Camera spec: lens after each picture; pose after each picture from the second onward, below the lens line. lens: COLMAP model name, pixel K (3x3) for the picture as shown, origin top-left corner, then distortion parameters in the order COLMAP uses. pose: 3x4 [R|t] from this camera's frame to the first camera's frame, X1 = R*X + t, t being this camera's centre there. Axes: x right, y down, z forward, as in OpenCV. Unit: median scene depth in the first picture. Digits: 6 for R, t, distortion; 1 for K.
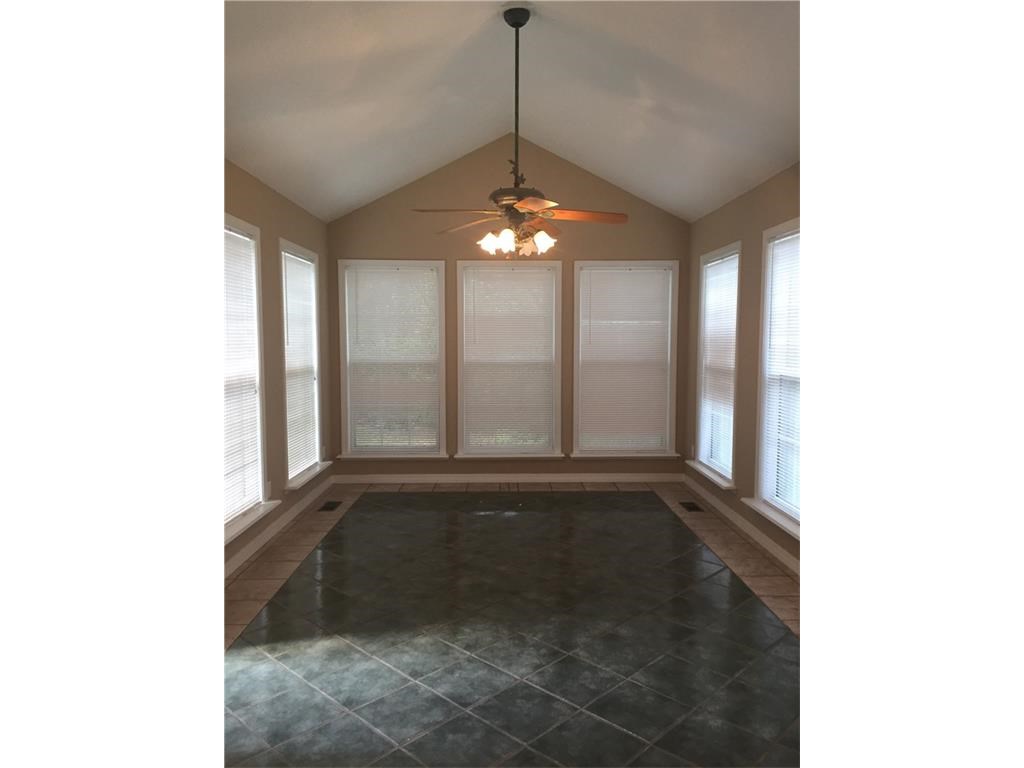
lens RADIAL K [[652.9, 0, 512.0], [0, 652.9, 384.0], [0, 0, 1]] dist [0.002941, 0.000236]
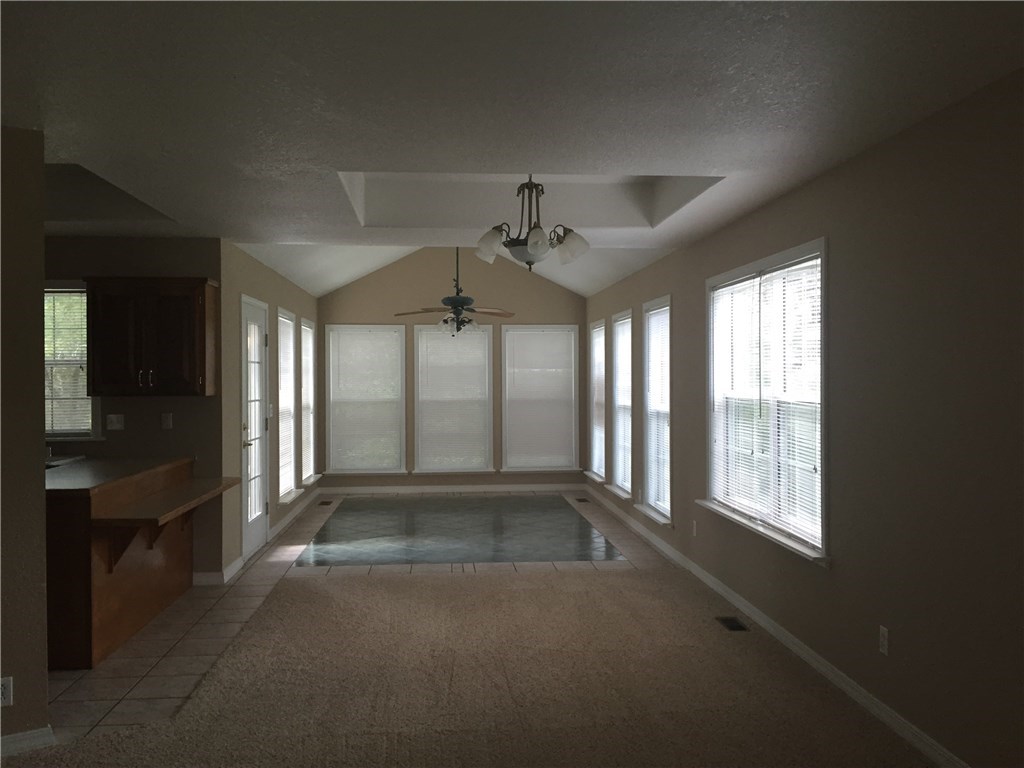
lens RADIAL K [[866.1, 0, 512.0], [0, 866.1, 384.0], [0, 0, 1]] dist [0.001988, -0.001073]
pose [[0.997942, -0.004877, 0.063942, 0.001951], [0.008975, 0.997912, -0.063966, 0.047890], [-0.063496, 0.064408, 0.995902, -0.773250]]
